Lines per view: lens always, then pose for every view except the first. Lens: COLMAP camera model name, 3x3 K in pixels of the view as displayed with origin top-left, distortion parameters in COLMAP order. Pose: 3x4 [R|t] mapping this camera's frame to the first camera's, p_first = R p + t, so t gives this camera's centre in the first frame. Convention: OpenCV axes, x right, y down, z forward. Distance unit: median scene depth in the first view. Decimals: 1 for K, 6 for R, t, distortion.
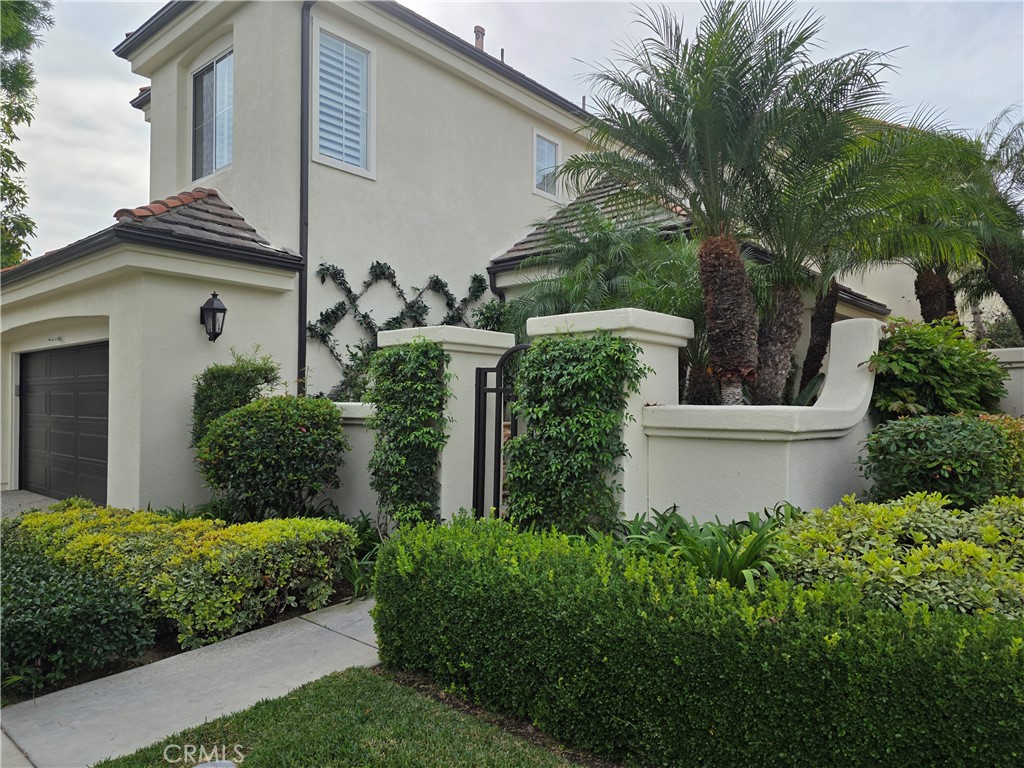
lens RADIAL K [[686.8, 0, 512.5], [0, 686.8, 391.5], [0, 0, 1]] dist [0.080942, -0.072131]
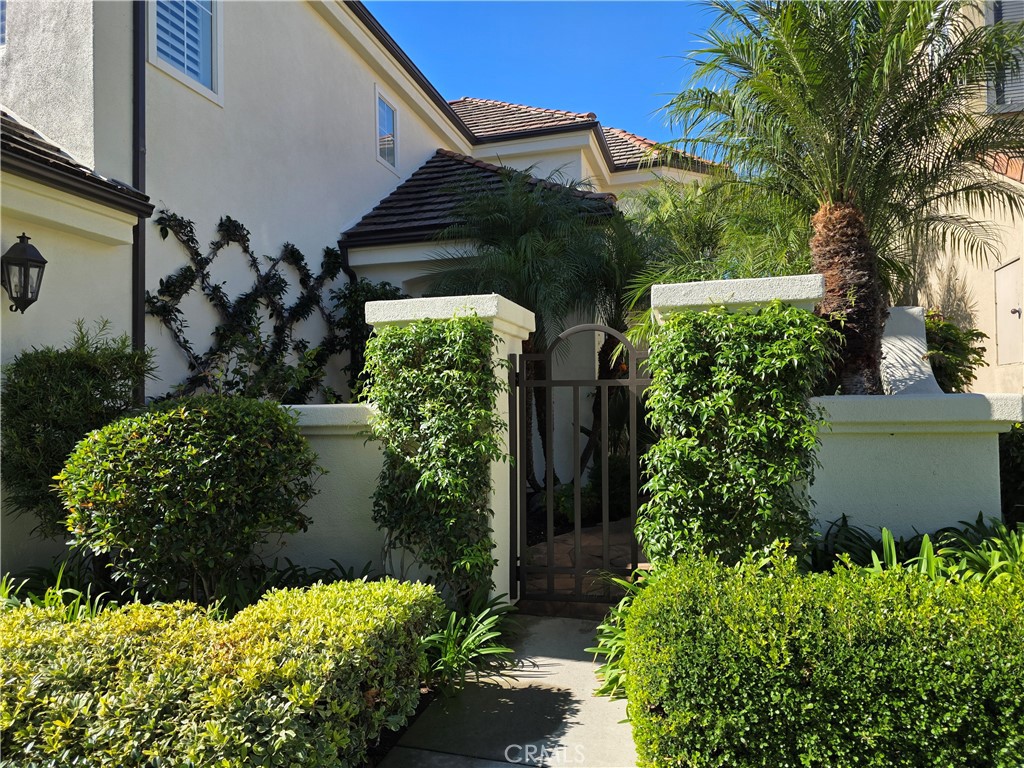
lens RADIAL K [[686.8, 0, 512.5], [0, 686.8, 391.5], [0, 0, 1]] dist [0.080942, -0.072131]
pose [[0.912378, -0.012247, 0.409167, -0.233967], [0.013307, 0.999911, 0.000257, 0.004878], [-0.409133, 0.005210, 0.912460, 0.196445]]
